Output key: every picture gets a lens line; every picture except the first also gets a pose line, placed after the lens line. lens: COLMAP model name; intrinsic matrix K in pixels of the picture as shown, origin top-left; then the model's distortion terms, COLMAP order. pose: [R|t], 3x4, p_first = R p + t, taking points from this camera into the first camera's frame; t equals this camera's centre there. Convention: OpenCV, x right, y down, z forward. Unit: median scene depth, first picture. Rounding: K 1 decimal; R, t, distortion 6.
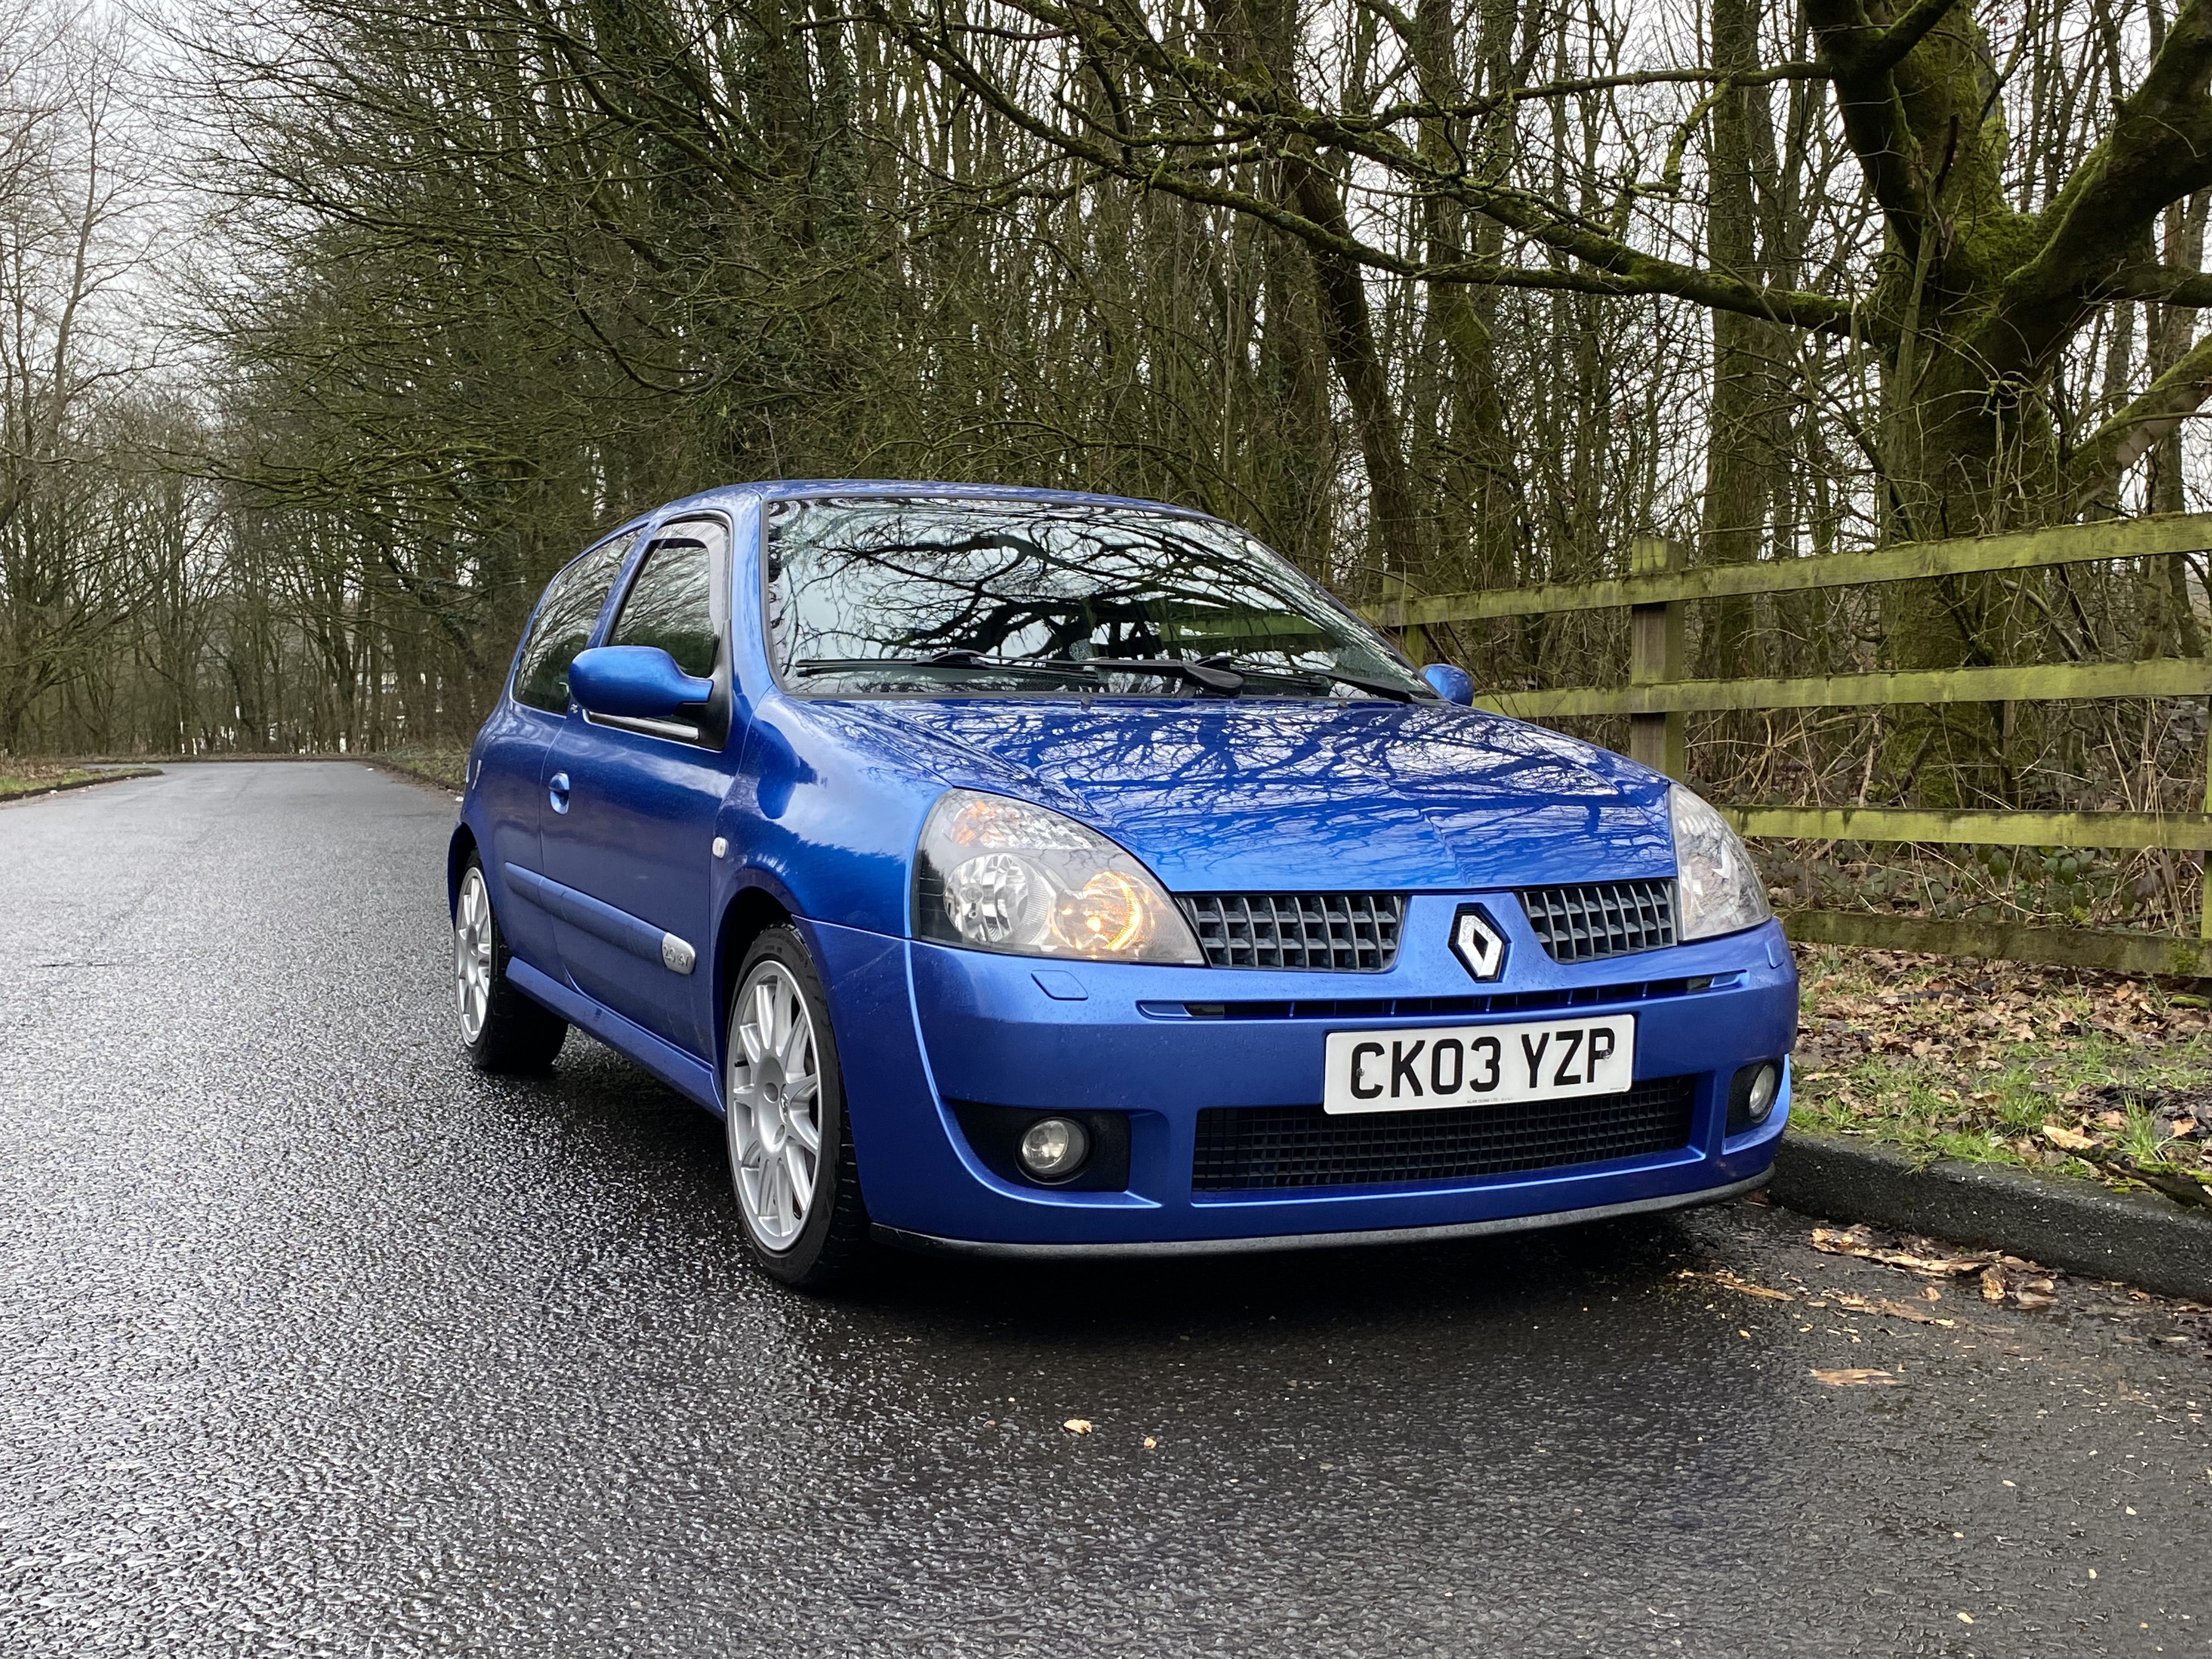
lens RADIAL K [[2314.8, 0, 1106.0], [0, 2314.8, 829.5], [0, 0, 1]] dist [-0.000669, -0.003170]
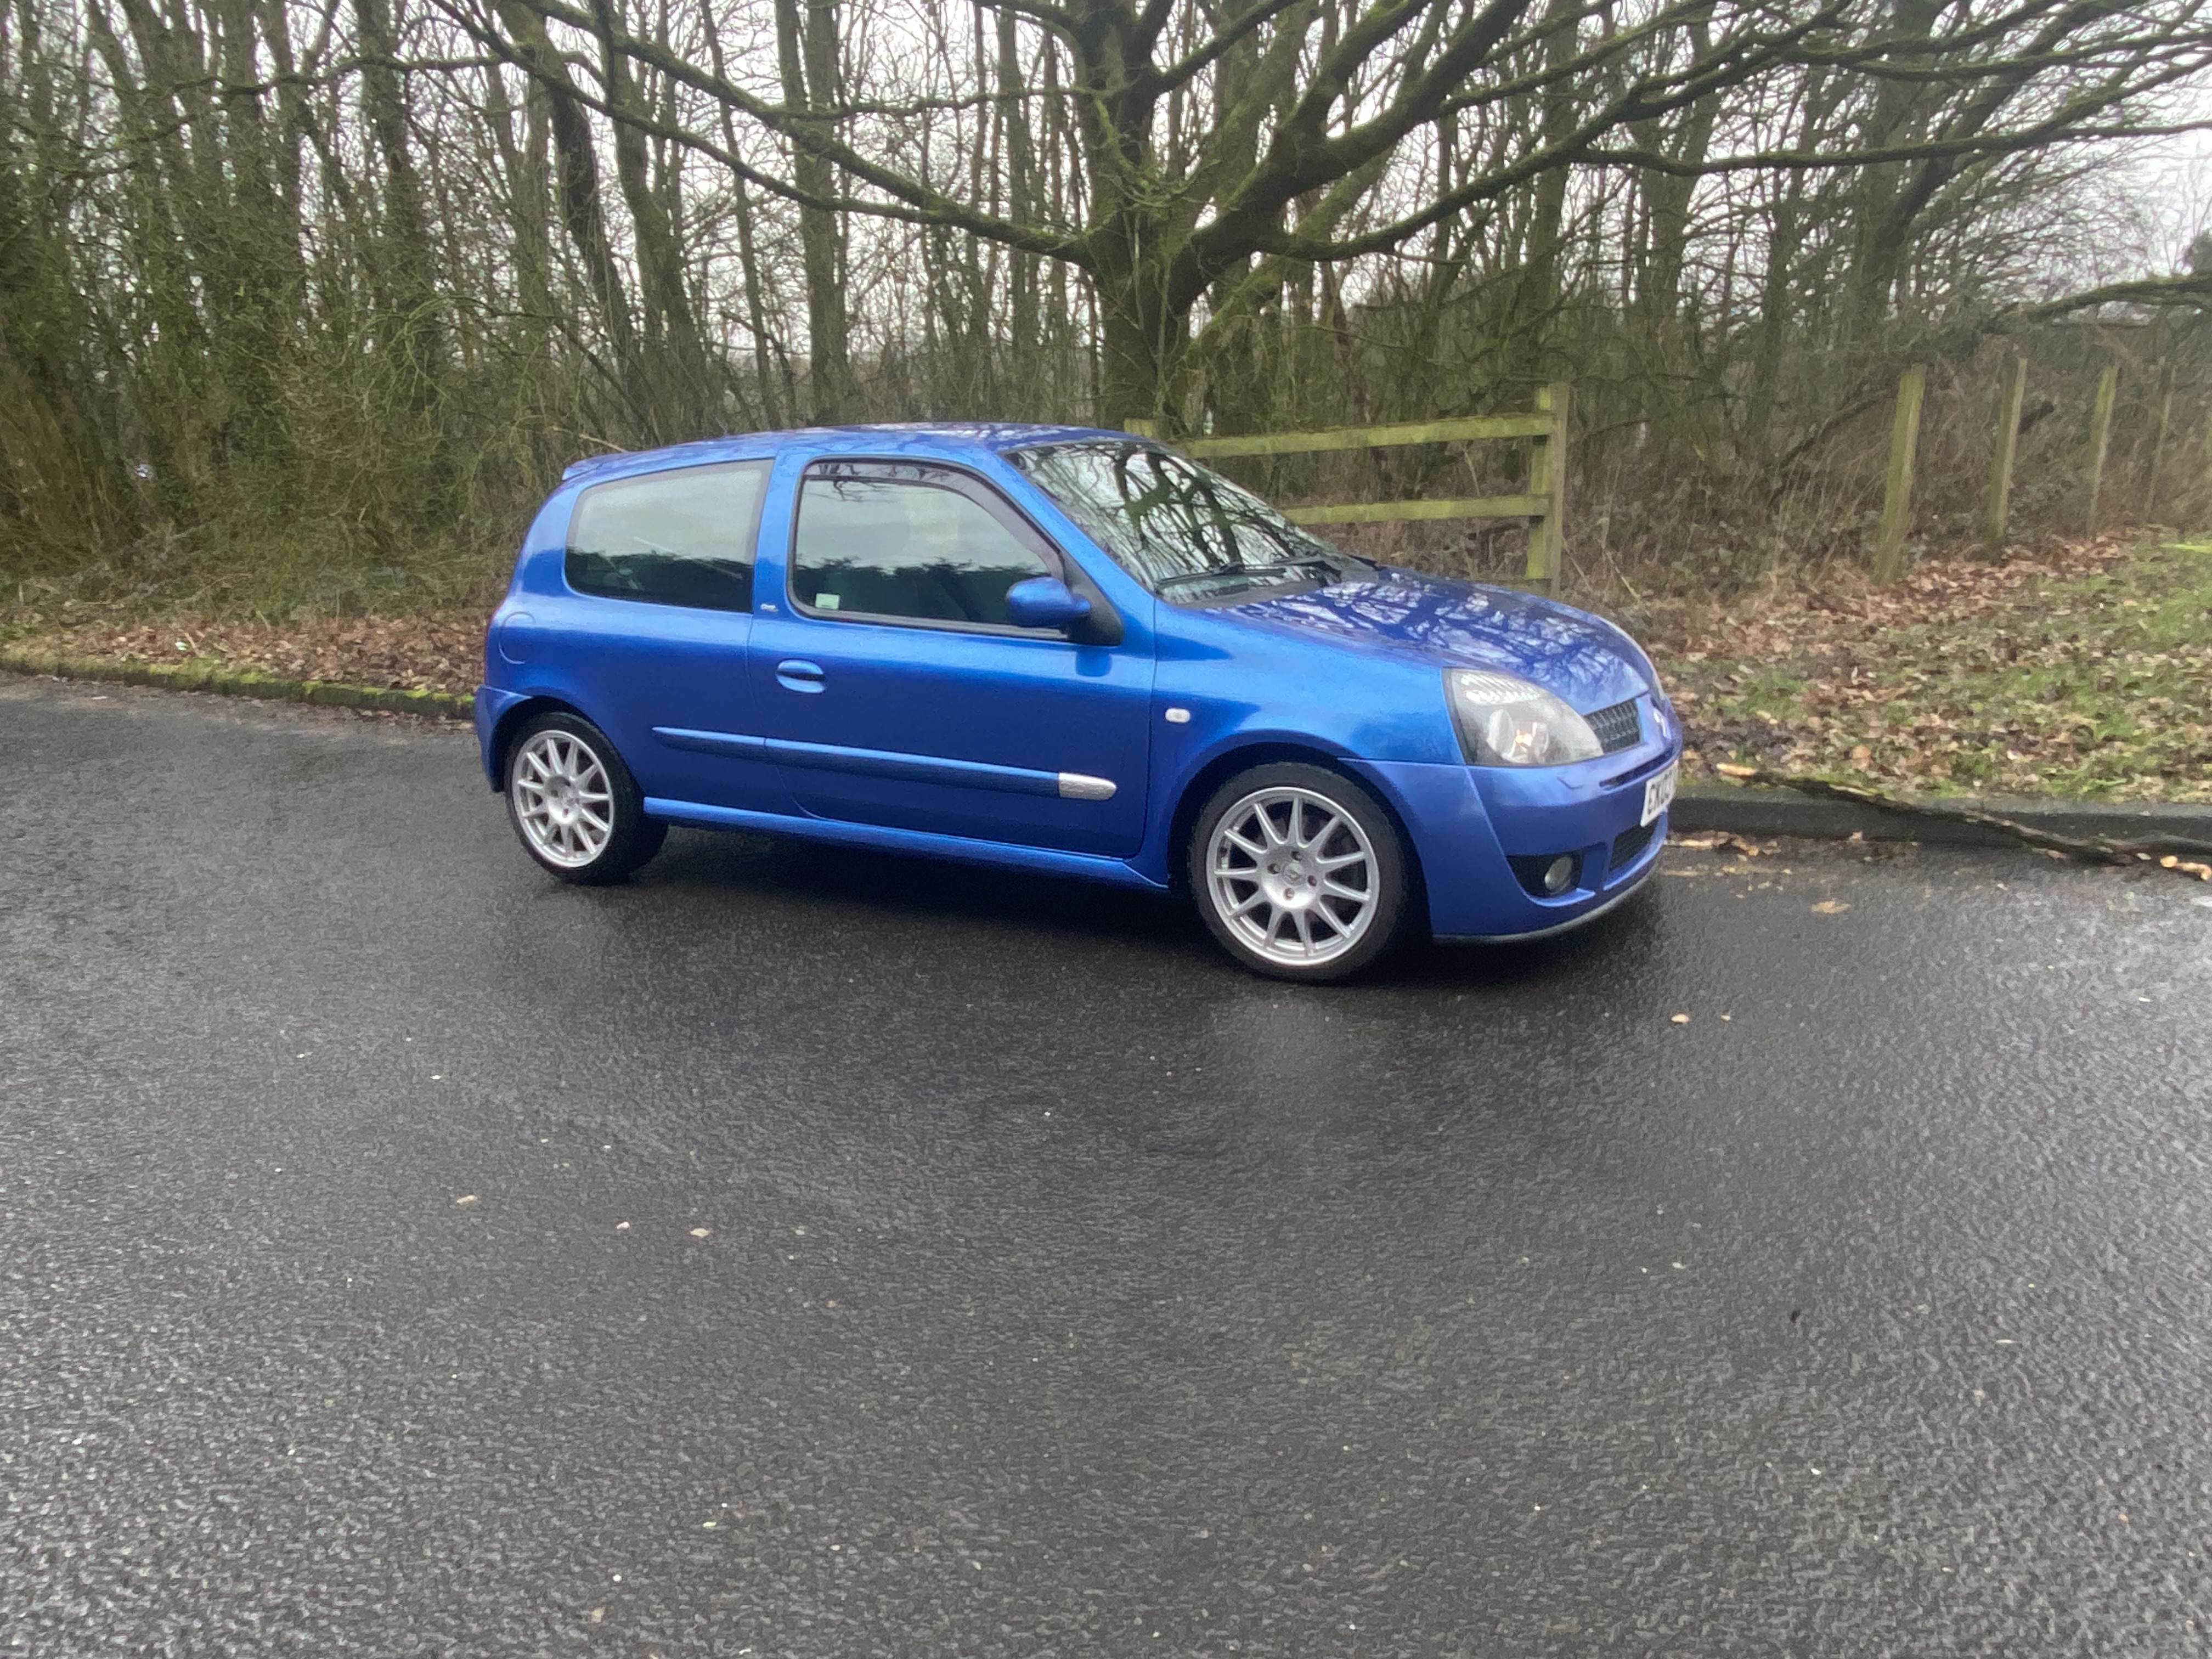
lens RADIAL K [[1478.8, 0, 1106.0], [0, 1478.8, 829.5], [0, 0, 1]] dist [0.074224, -0.084286]
pose [[0.810587, -0.177859, 0.557956, -0.739990], [0.065333, 0.974281, 0.215656, -0.127121], [-0.581963, -0.138355, 0.801360, 0.264393]]
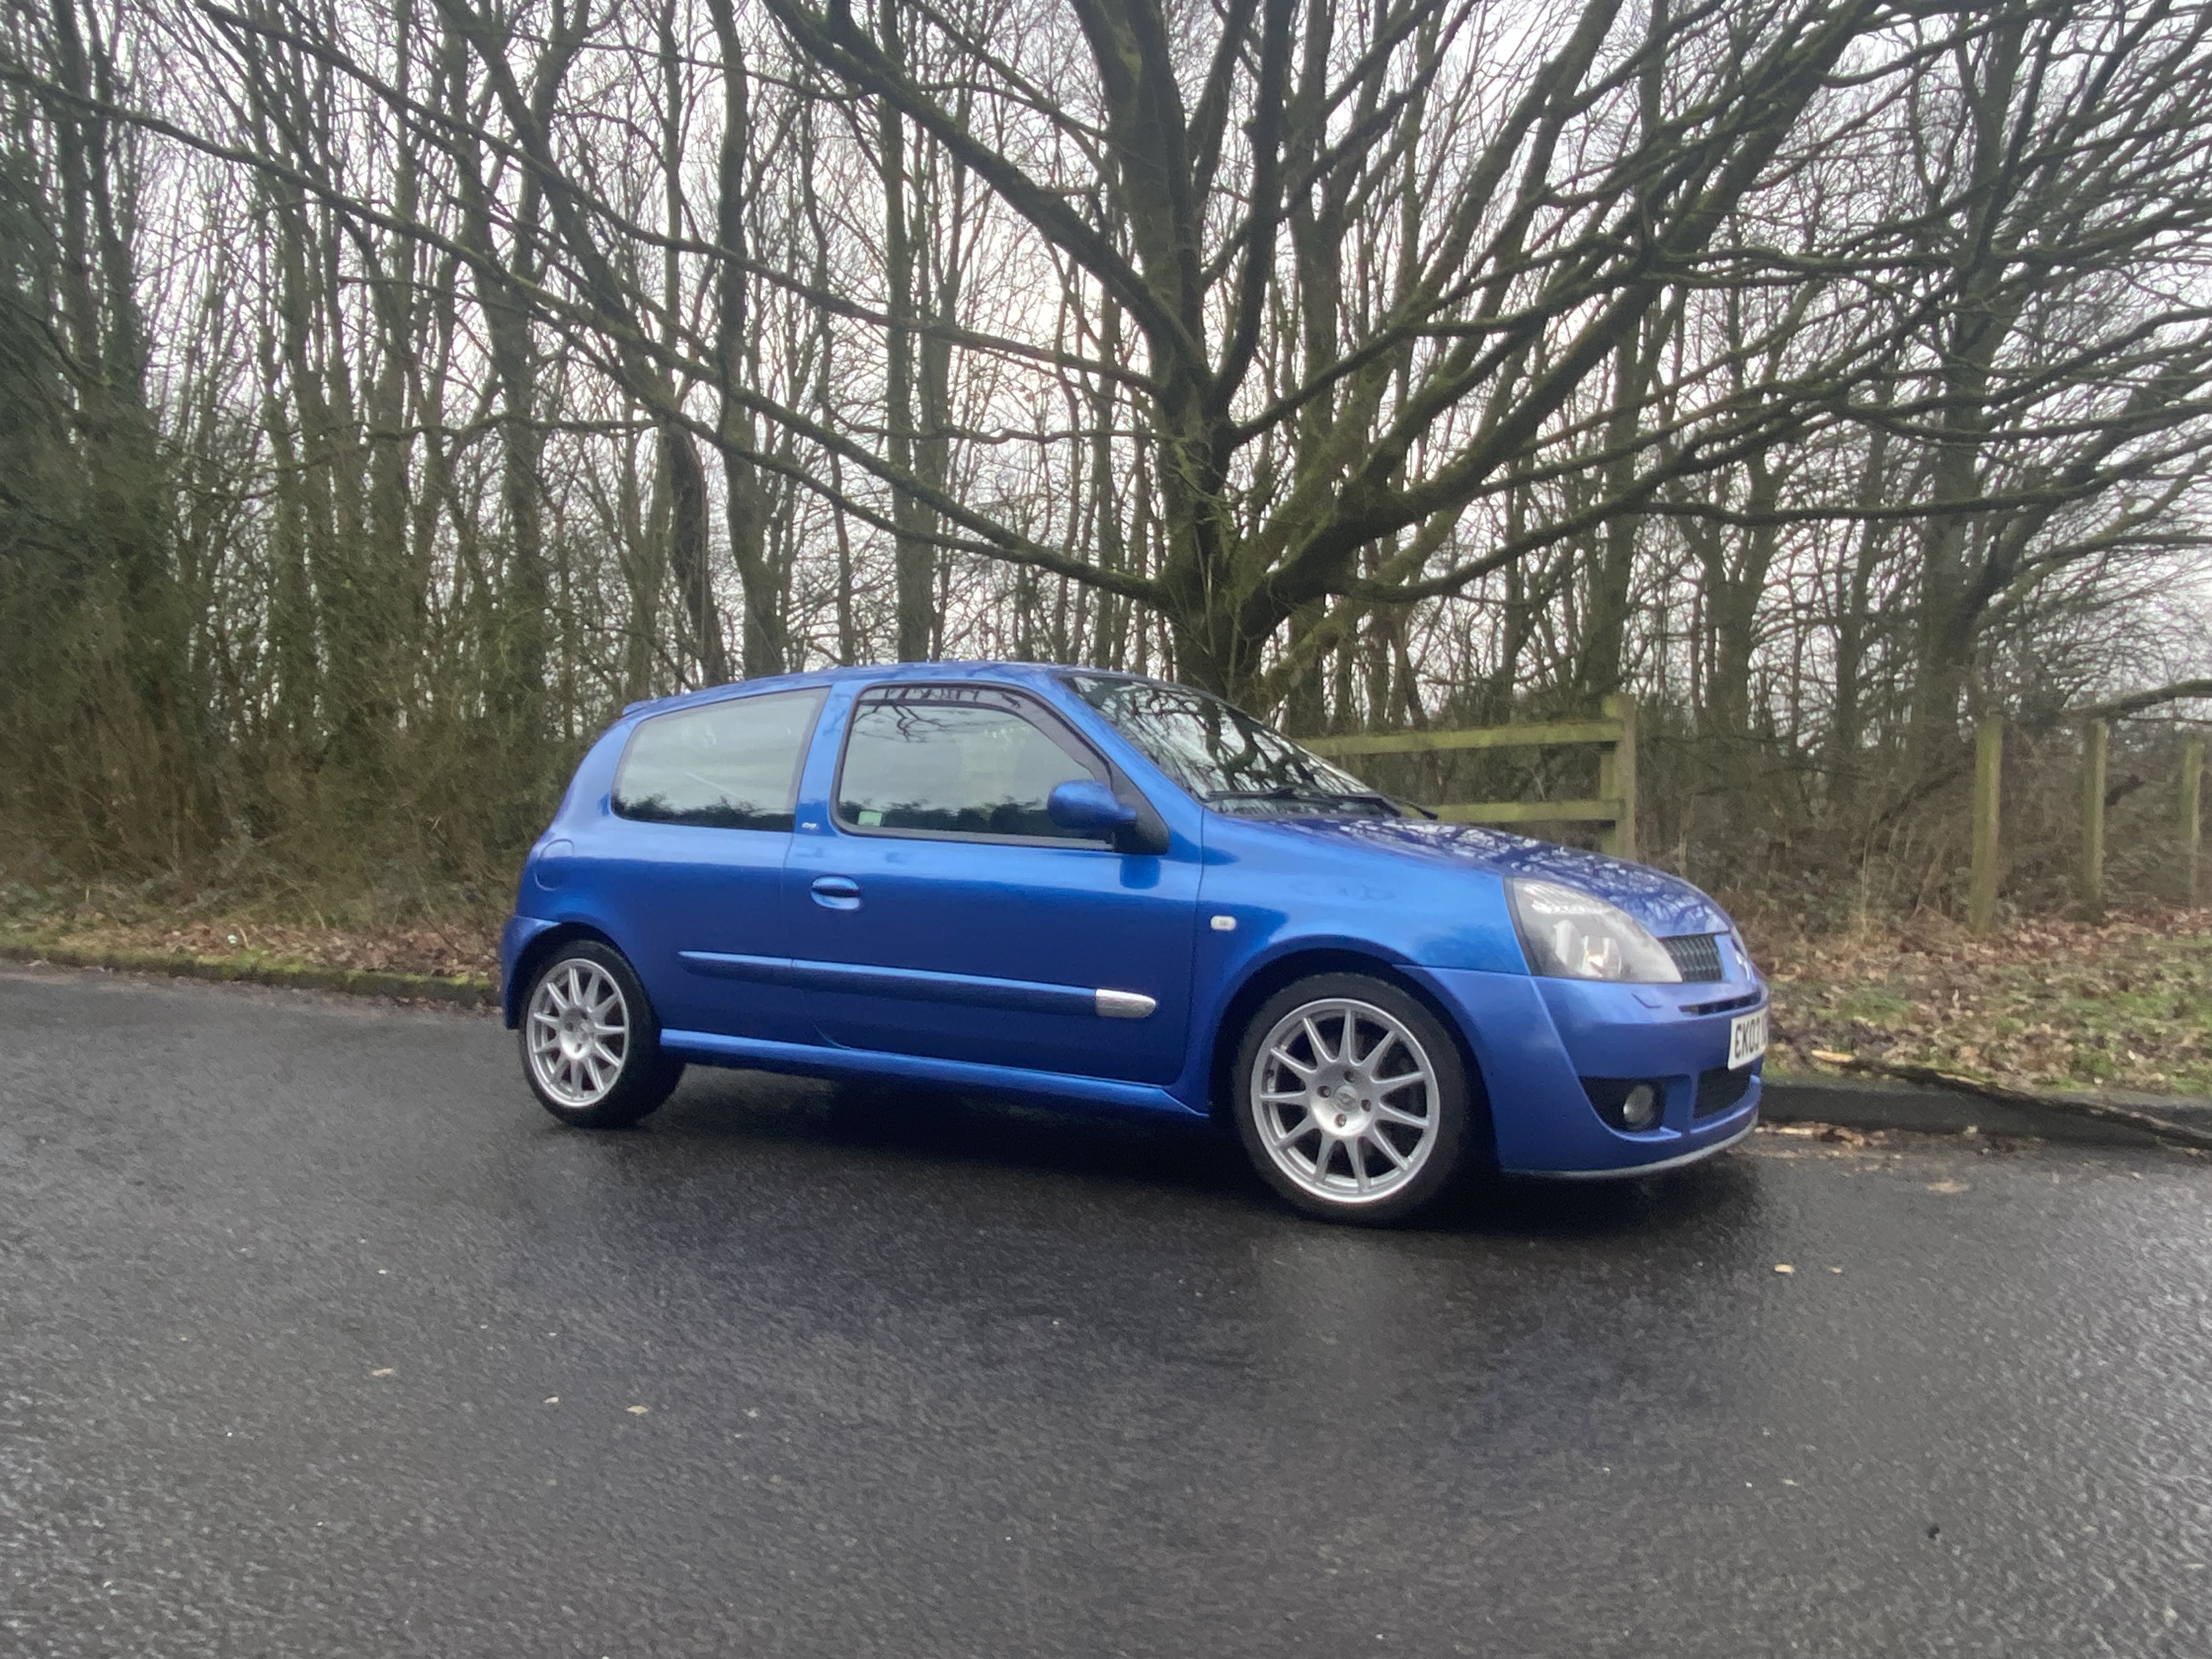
lens RADIAL K [[1522.0, 0, 1137.9], [0, 1522.0, 828.8], [0, 0, 1]] dist [0.053649, -0.056135]
pose [[0.829587, 0.001688, 0.558375, -0.717296], [0.027872, 0.998624, -0.044429, -0.009232], [-0.557682, 0.052421, 0.828398, 0.272109]]
